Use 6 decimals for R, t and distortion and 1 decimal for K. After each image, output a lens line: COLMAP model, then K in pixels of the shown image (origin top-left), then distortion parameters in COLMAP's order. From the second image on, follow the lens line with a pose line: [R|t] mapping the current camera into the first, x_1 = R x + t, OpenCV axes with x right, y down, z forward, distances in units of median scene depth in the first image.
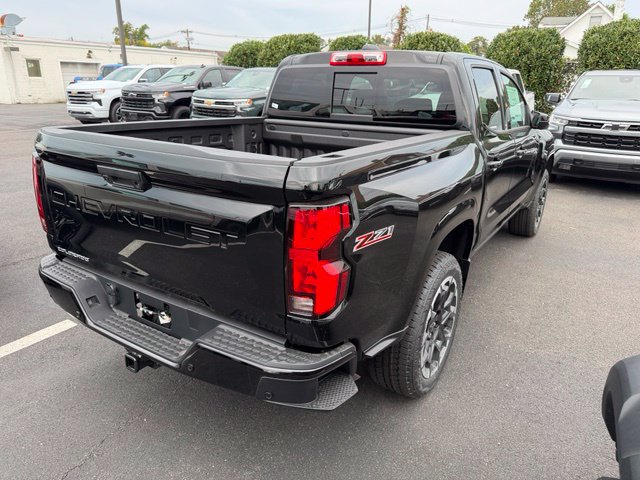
lens RADIAL K [[454.6, 0, 320.0], [0, 454.6, 240.0], [0, 0, 1]] dist [-0.003919, -0.007148]
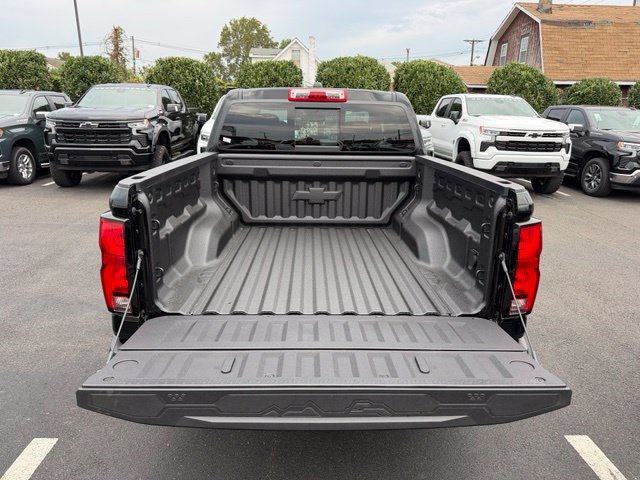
lens RADIAL K [[450.5, 0, 320.0], [0, 450.5, 240.0], [0, 0, 1]] dist [-0.007357, -0.006415]
pose [[0.830059, -0.156841, 0.535166, -0.482653], [0.178363, 0.983895, 0.011703, -0.059800], [-0.528383, 0.085739, 0.844666, 0.095620]]
